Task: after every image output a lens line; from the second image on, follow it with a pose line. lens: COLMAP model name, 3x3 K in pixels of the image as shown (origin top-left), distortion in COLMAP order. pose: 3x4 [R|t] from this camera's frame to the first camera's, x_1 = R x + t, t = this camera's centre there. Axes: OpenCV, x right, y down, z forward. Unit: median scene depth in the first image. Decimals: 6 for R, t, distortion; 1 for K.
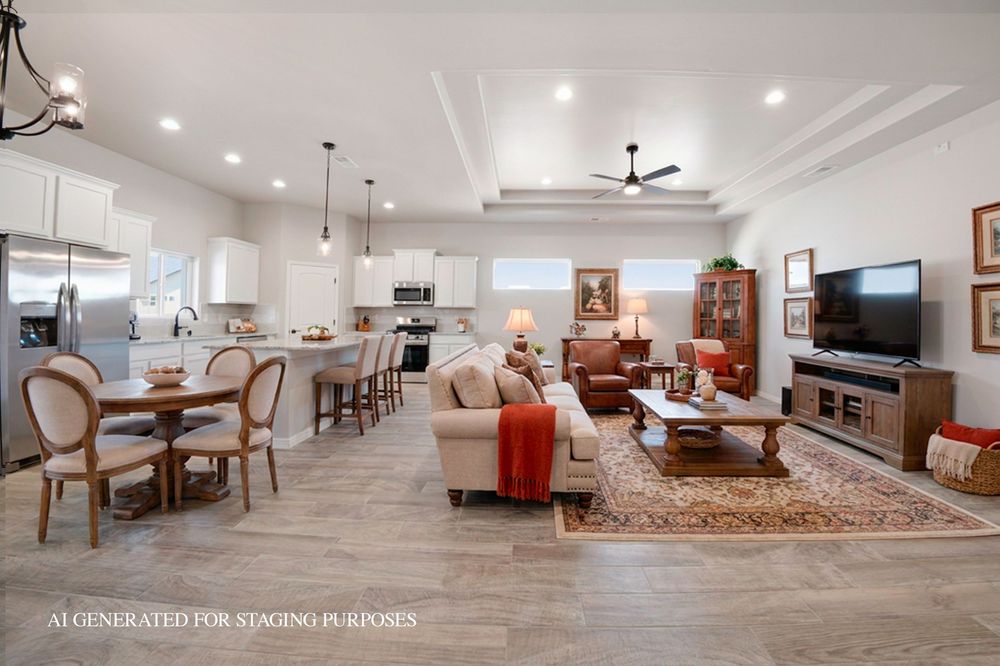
lens RADIAL K [[576.6, 0, 500.0], [0, 576.6, 333.0], [0, 0, 1]] dist [0.000453, 0.000035]
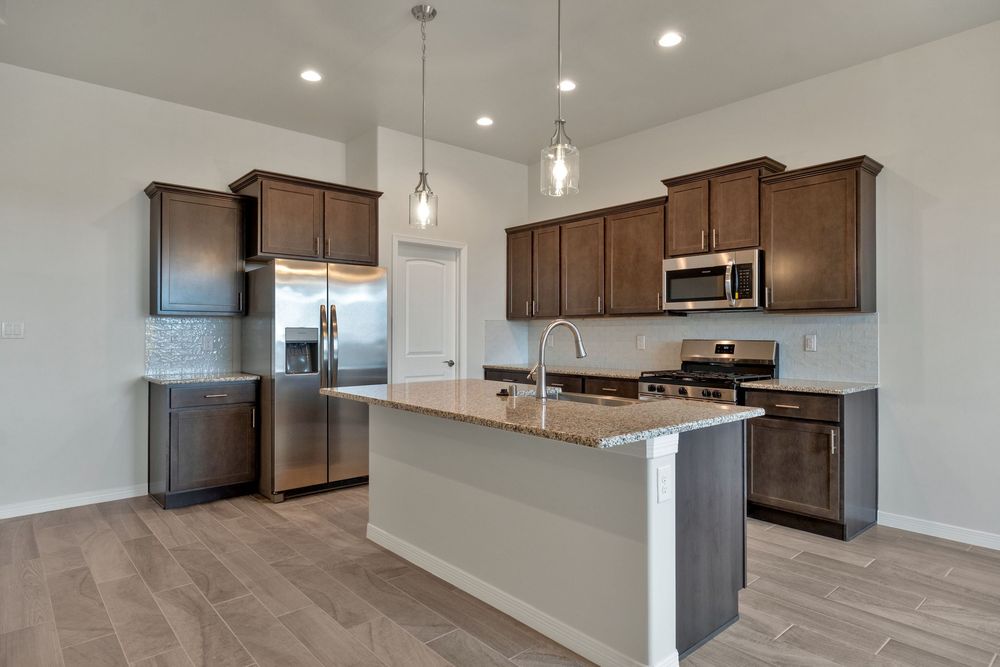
lens RADIAL K [[576.6, 0, 500.0], [0, 576.6, 333.5], [0, 0, 1]] dist [0.000453, 0.000035]
pose [[0.689975, -0.012615, -0.723724, 0.038816], [-0.013141, 0.999465, -0.029950, -0.018261], [0.723714, 0.030175, 0.689440, 0.604836]]
